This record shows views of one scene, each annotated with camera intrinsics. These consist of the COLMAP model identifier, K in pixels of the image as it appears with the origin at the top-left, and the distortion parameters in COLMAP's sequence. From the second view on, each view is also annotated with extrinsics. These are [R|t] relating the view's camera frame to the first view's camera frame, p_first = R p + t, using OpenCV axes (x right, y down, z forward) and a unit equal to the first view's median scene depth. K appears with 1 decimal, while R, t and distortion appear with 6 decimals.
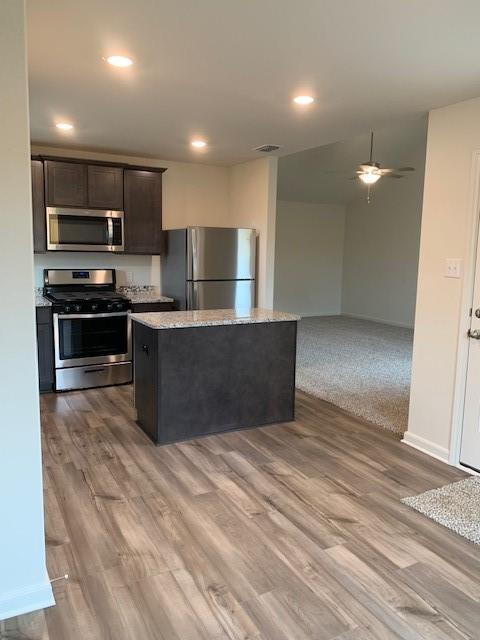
lens RADIAL K [[489.7, 0, 240.6], [0, 489.7, 320.0], [0, 0, 1]] dist [0.006499, -0.012998]
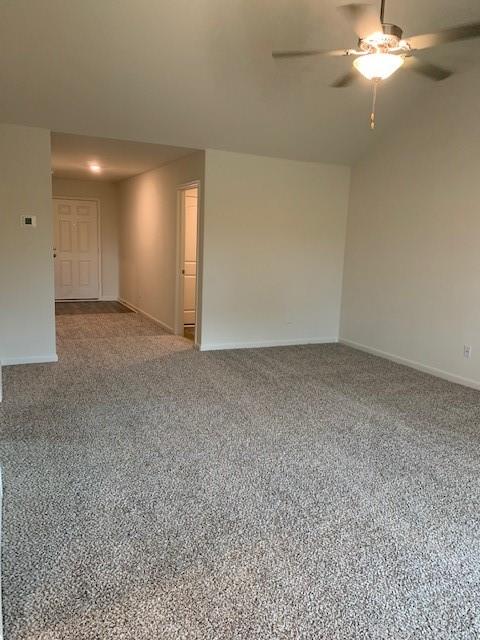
lens RADIAL K [[489.7, 0, 239.7], [0, 489.7, 320.6], [0, 0, 1]] dist [0.006499, -0.012998]
pose [[0.998009, 0.034493, -0.052803, 0.255231], [-0.033263, 0.999158, 0.023997, -0.118600], [0.053586, -0.022193, 0.998317, 0.836654]]
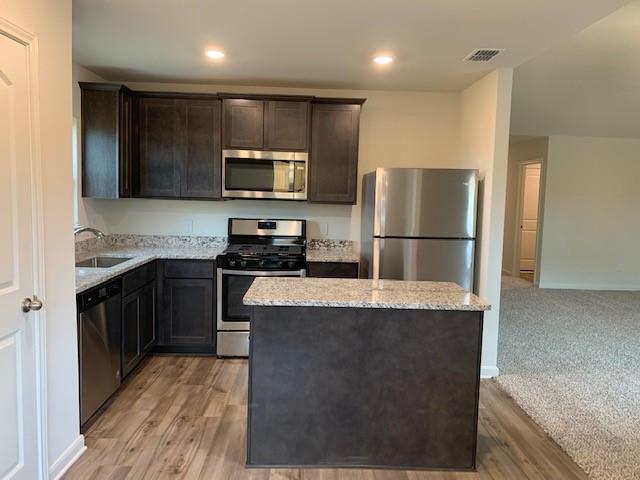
lens RADIAL K [[489.7, 0, 317.8], [0, 489.7, 234.6], [0, 0, 1]] dist [0.006499, -0.012998]
pose [[0.885926, 0.043253, -0.461805, 0.179281], [-0.075810, 0.995757, -0.052170, -0.039906], [0.457589, 0.081228, 0.885446, 0.288513]]
